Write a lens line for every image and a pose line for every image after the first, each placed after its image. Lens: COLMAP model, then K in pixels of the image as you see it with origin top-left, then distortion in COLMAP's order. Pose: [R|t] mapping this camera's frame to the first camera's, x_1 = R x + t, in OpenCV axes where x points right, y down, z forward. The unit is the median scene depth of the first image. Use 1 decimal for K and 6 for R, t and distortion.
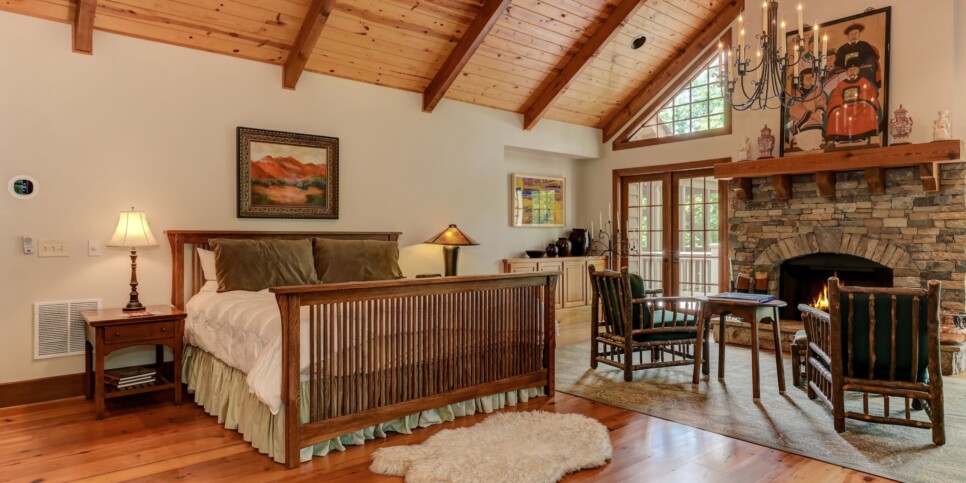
lens RADIAL K [[578.4, 0, 478.4], [0, 578.4, 236.5], [0, 0, 1]] dist [0.002654, 0.001568]
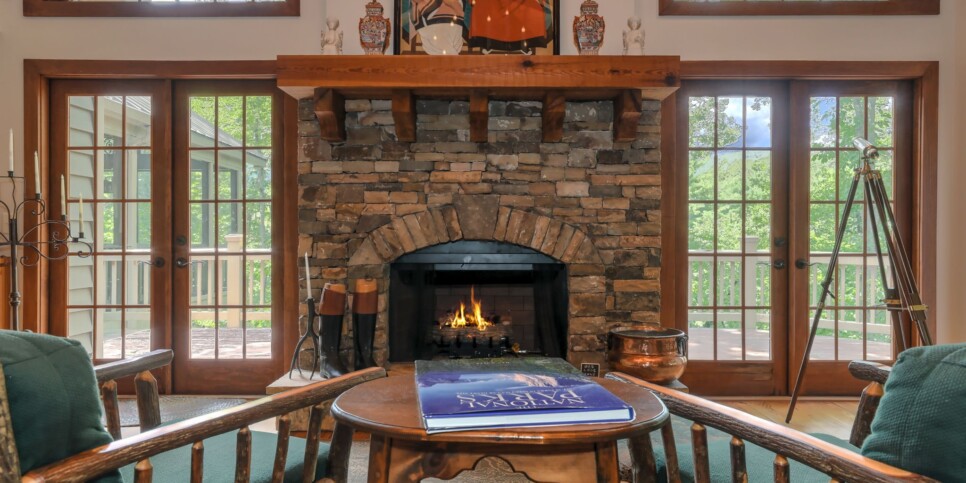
lens RADIAL K [[578.4, 0, 489.1], [0, 578.4, 239.3], [0, 0, 1]] dist [0.002654, 0.001568]
pose [[0.656152, 0.002055, 0.754626, 0.174756], [-0.002439, 0.999997, -0.000602, 0.026798], [-0.754625, -0.001445, 0.656155, 0.591470]]
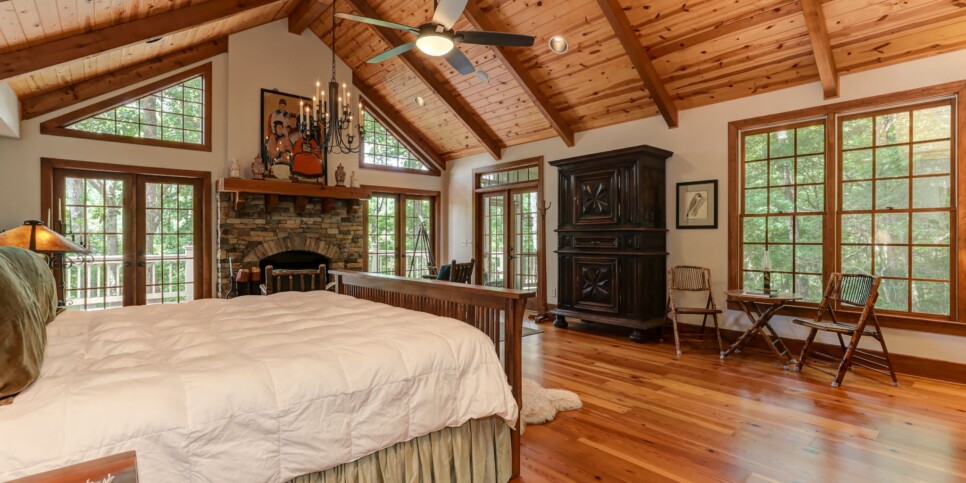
lens RADIAL K [[436.8, 0, 477.8], [0, 436.8, 241.3], [0, 0, 1]] dist [-0.003725, -0.000376]
pose [[-0.003721, -0.005379, 0.999979, -0.499137], [0.000897, 0.999985, 0.005382, -0.000656], [-0.999993, 0.000917, -0.003716, 0.518724]]
